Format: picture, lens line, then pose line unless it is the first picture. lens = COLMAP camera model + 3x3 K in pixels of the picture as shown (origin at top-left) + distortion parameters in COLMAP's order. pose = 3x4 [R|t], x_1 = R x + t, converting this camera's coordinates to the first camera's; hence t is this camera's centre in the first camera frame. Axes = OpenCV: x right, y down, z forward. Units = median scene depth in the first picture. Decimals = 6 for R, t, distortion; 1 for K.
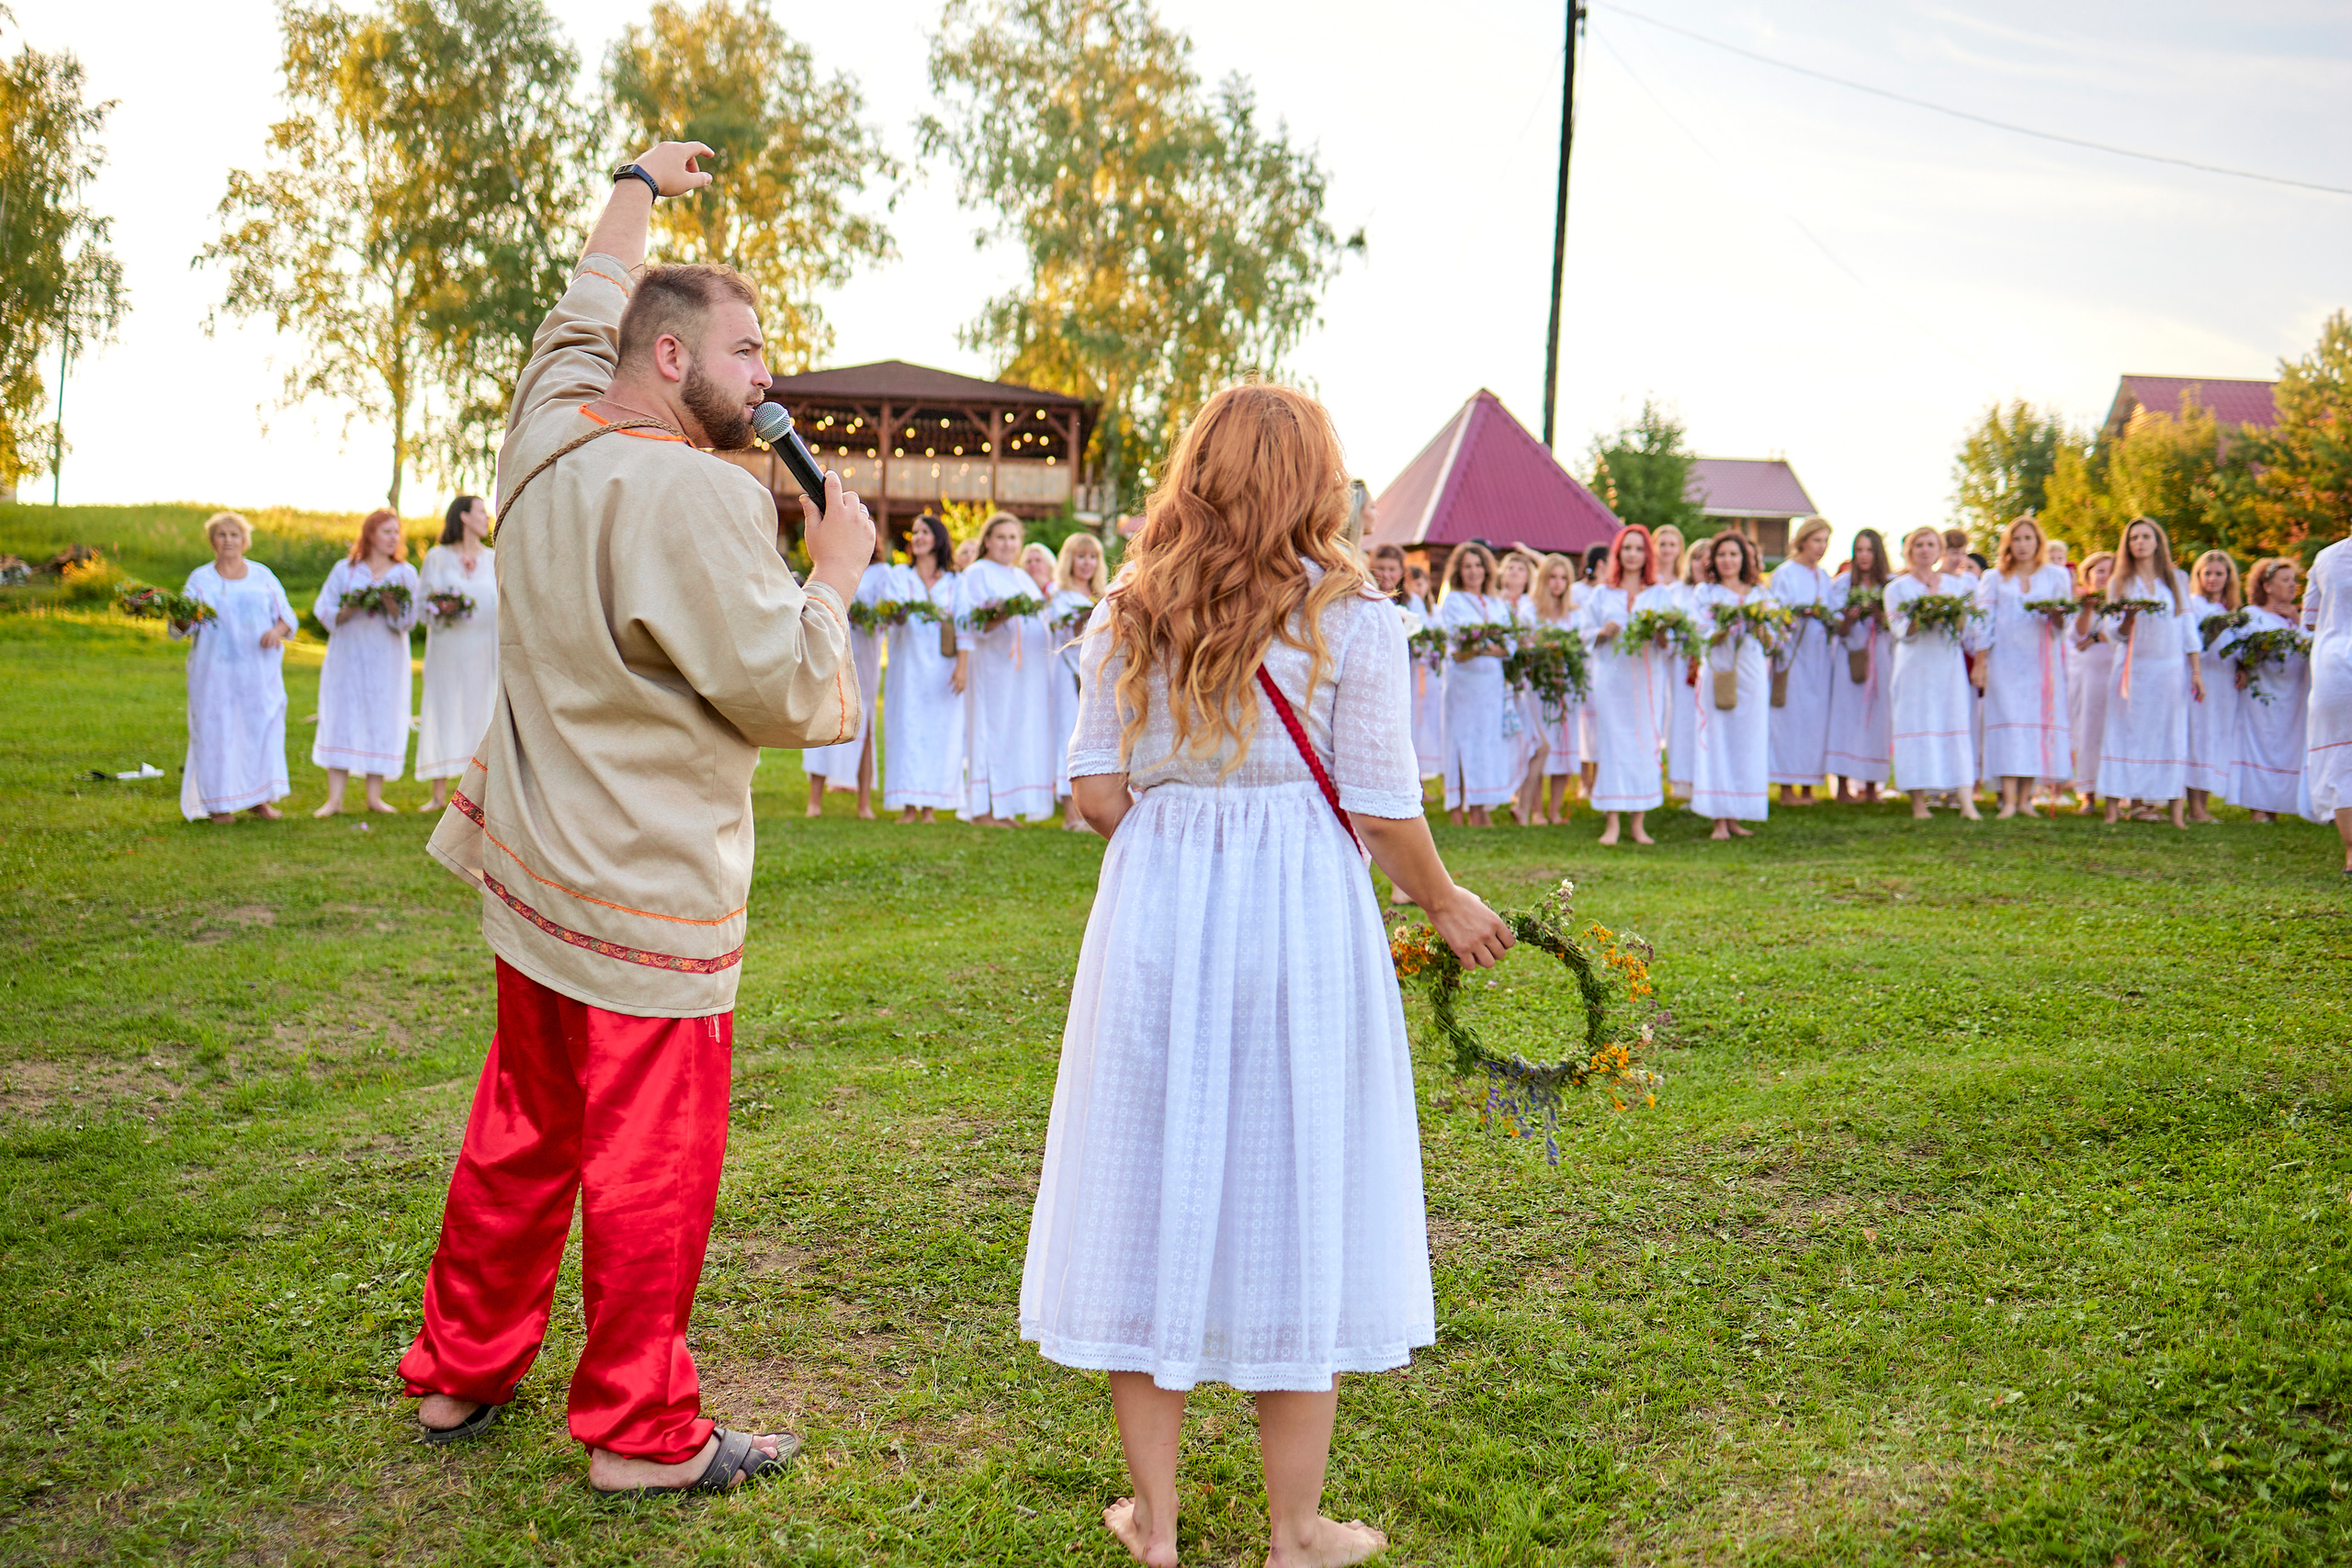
lens RADIAL K [[2424.7, 0, 1176.0], [0, 2424.7, 784.0], [0, 0, 1]] dist [-0.006421, -0.008425]
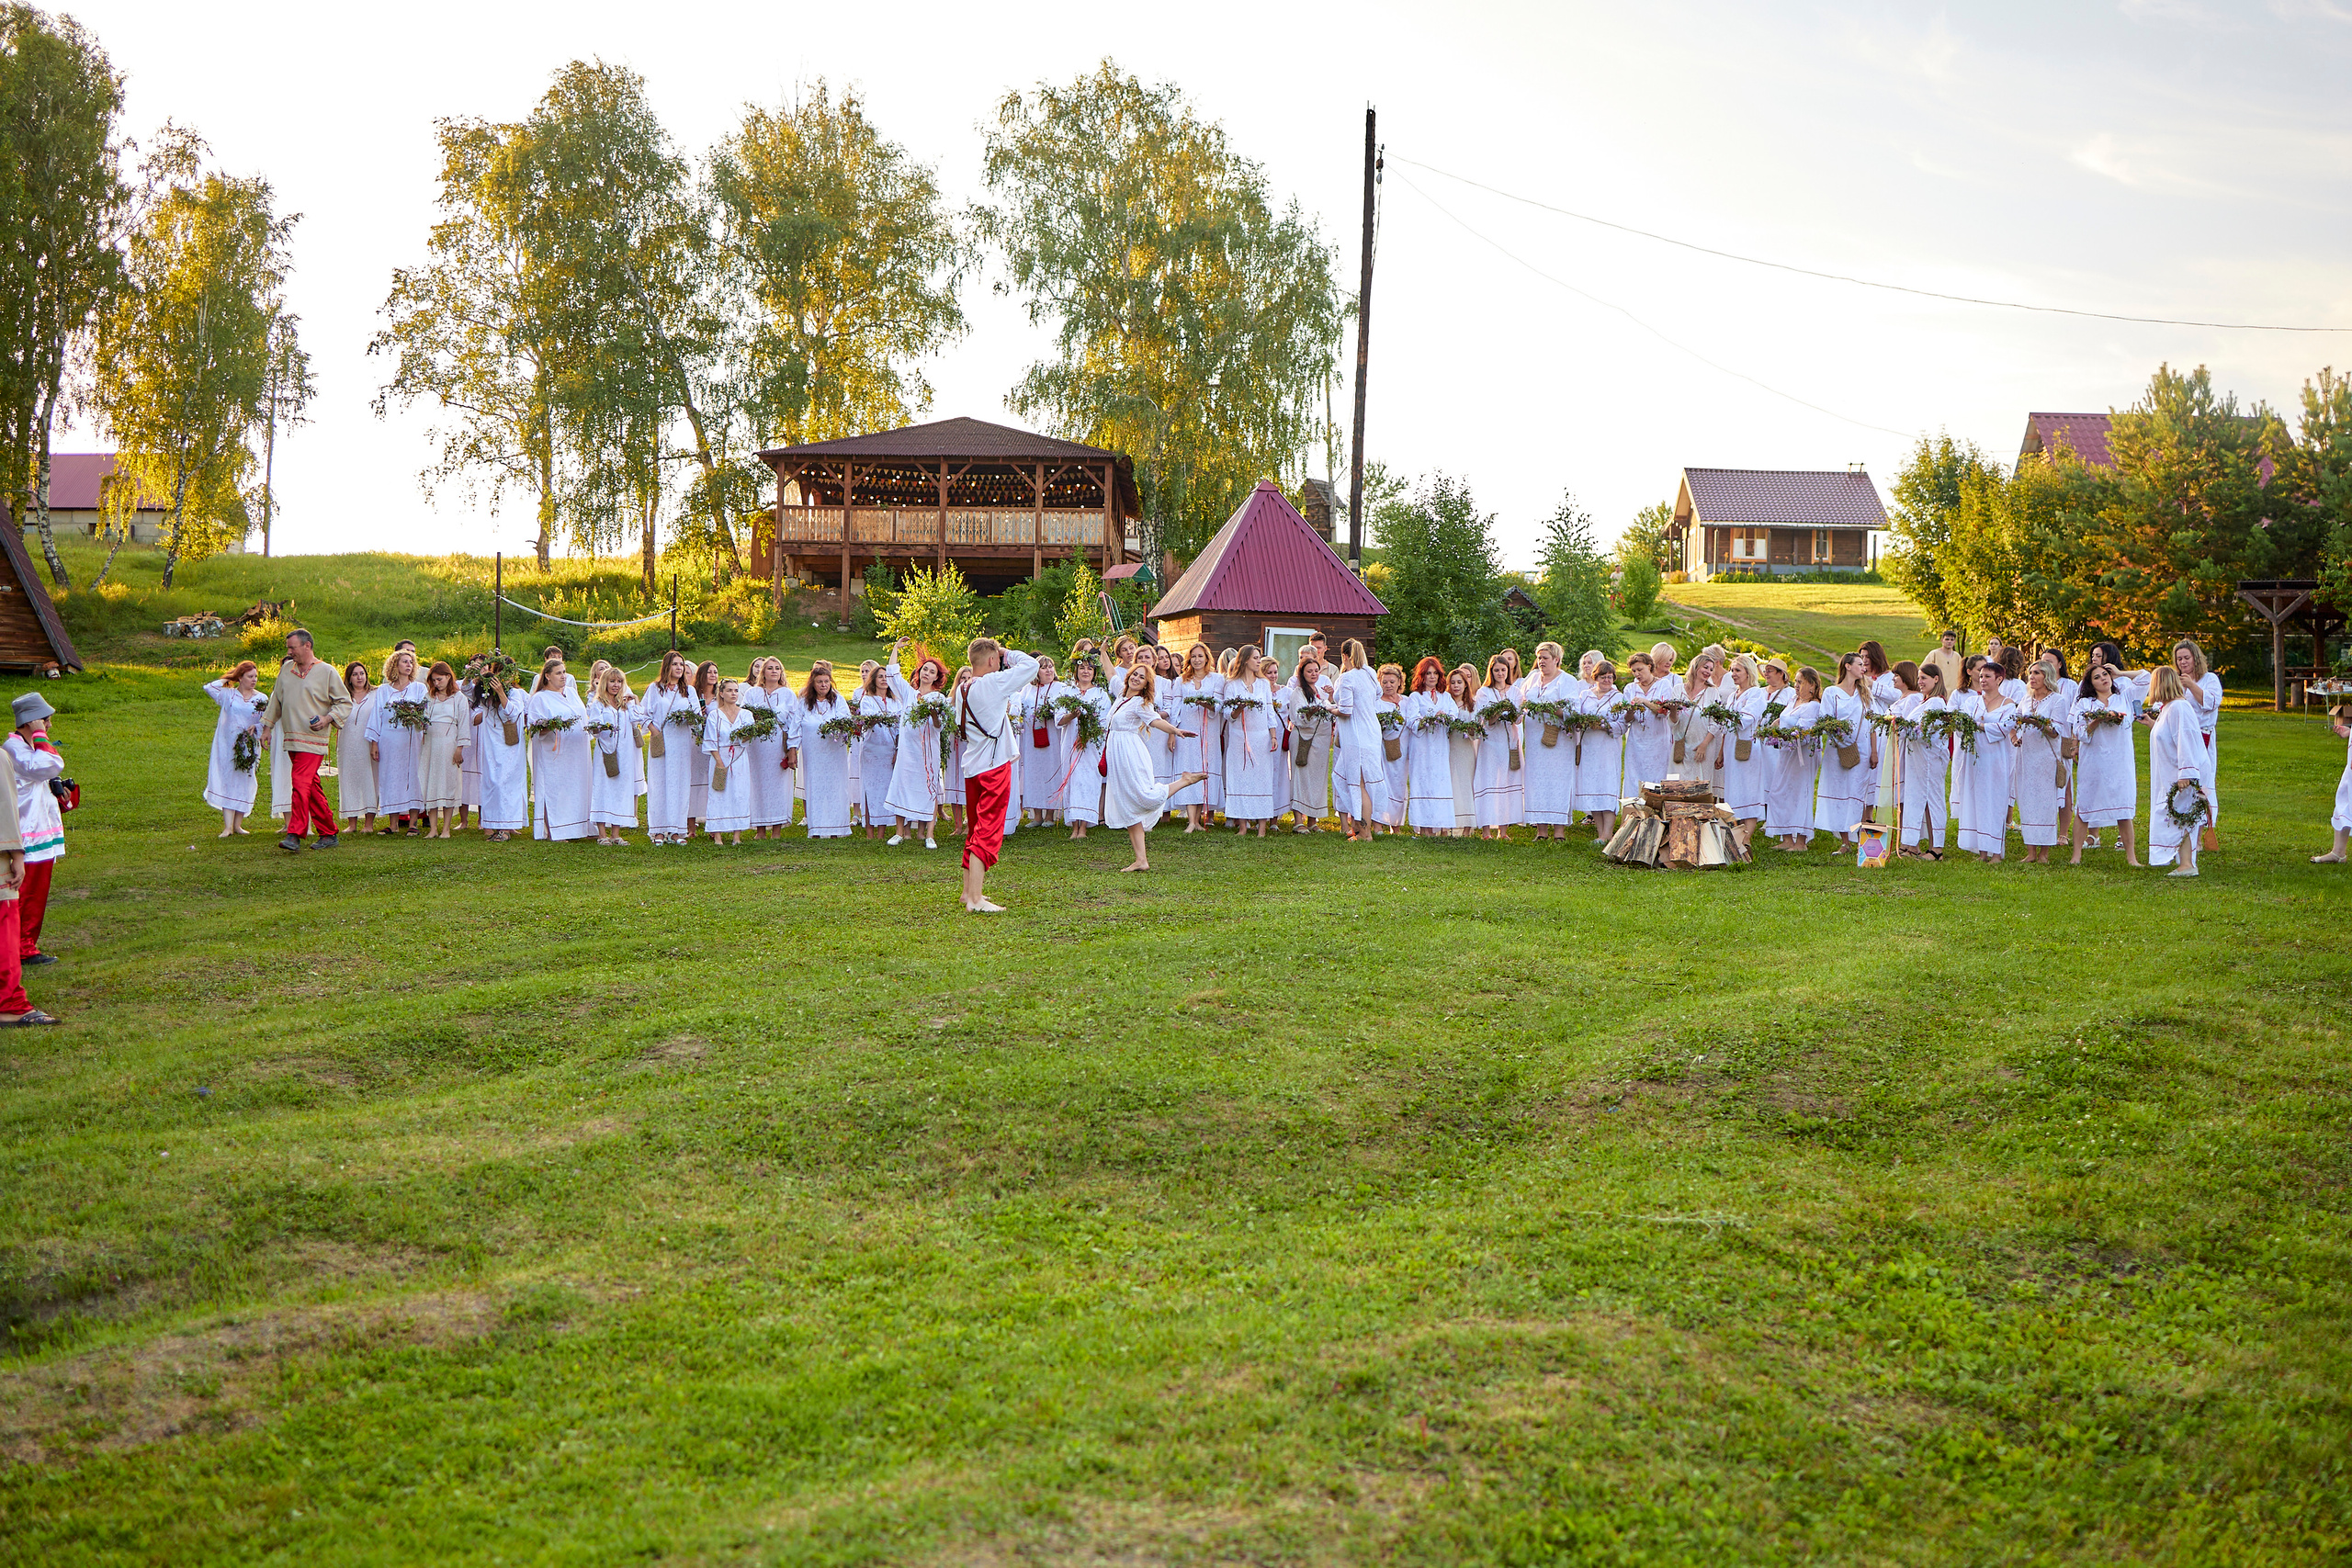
lens RADIAL K [[2424.7, 0, 1176.0], [0, 2424.7, 784.0], [0, 0, 1]] dist [-0.006421, -0.008425]
pose [[0.994996, -0.011997, -0.099193, 0.094441], [0.011974, 0.999928, -0.000822, -0.002890], [0.099195, -0.000370, 0.995068, -0.117810]]
